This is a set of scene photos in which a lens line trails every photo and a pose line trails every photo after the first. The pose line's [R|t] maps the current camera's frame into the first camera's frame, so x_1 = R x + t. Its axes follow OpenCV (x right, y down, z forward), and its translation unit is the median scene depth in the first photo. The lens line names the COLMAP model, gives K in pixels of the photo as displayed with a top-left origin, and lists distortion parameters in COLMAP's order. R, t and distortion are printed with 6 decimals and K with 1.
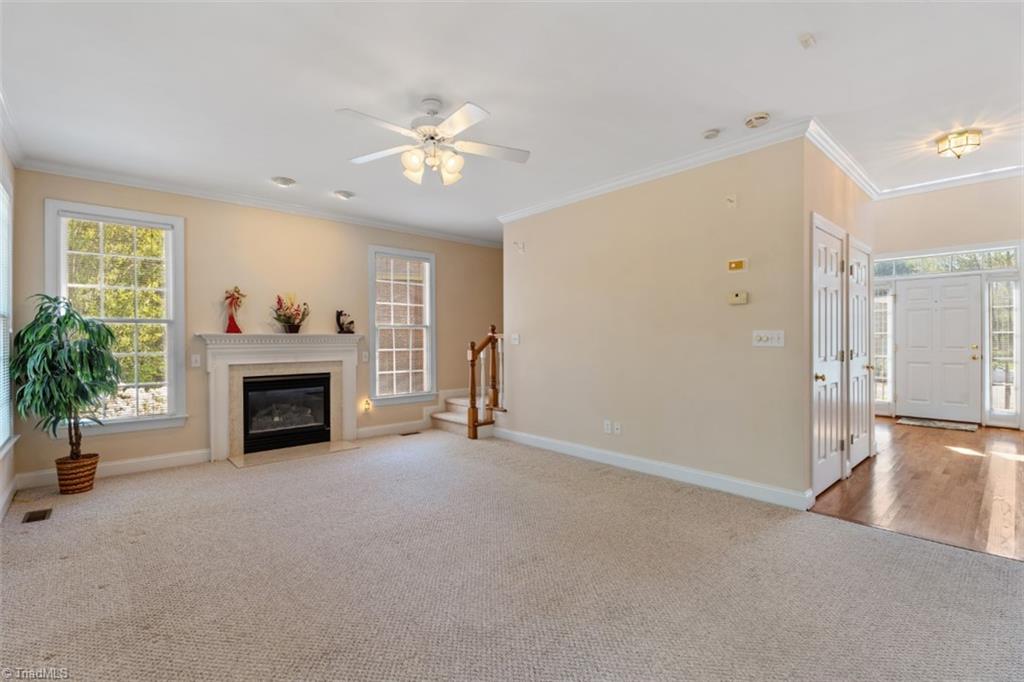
lens RADIAL K [[459.8, 0, 512.6], [0, 459.8, 335.5], [0, 0, 1]] dist [-0.002413, -0.003881]
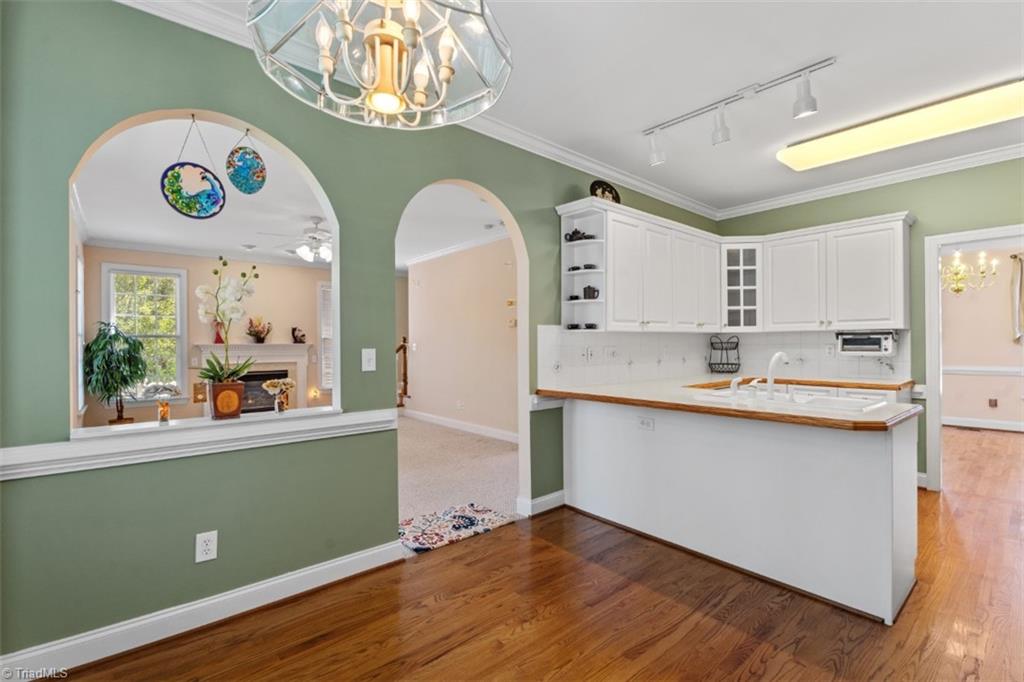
lens RADIAL K [[459.8, 0, 516.8], [0, 459.8, 340.4], [0, 0, 1]] dist [-0.002413, -0.003881]
pose [[0.999531, -0.002171, -0.030551, 0.438184], [0.002171, 0.999998, -0.000008, -0.014185], [0.030551, -0.000059, 0.999533, -0.507373]]
